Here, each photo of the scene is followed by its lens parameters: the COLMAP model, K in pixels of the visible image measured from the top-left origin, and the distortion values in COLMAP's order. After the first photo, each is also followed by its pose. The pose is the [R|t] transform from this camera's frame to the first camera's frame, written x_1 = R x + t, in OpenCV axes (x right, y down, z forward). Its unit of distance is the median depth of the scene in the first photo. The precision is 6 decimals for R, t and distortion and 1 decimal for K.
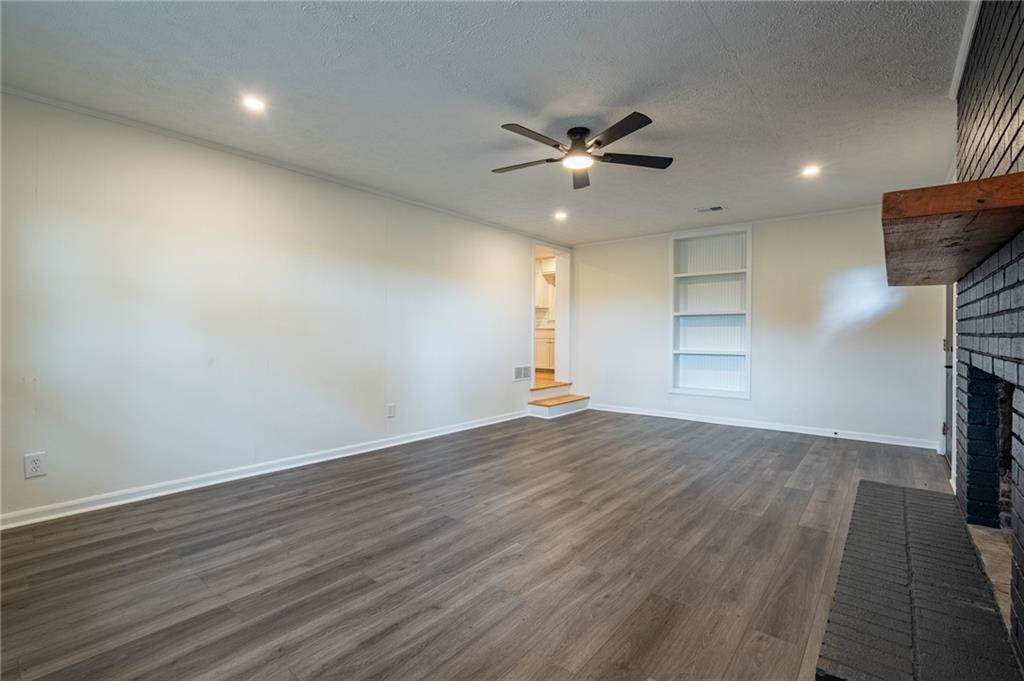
lens RADIAL K [[463.3, 0, 514.6], [0, 463.3, 335.6], [0, 0, 1]] dist [0.000566, 0.000559]
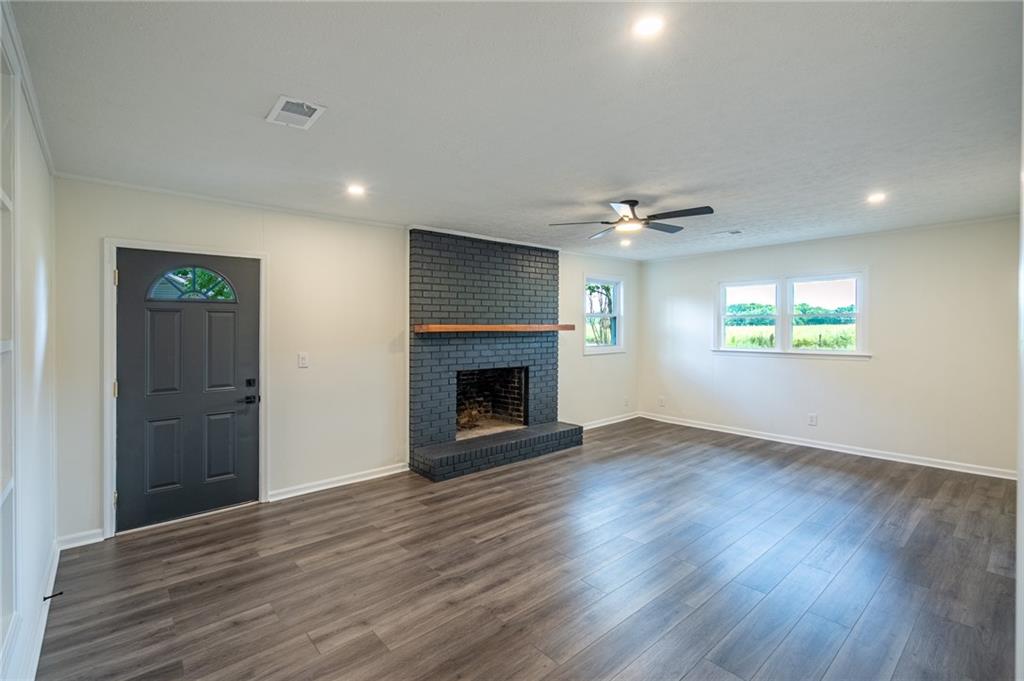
lens RADIAL K [[463.3, 0, 514.6], [0, 463.3, 335.6], [0, 0, 1]] dist [0.000566, 0.000559]
pose [[-0.986603, -0.002569, 0.163117, 0.246595], [0.001563, 0.999681, 0.025200, -0.125871], [-0.163129, 0.025117, -0.986285, 2.436623]]
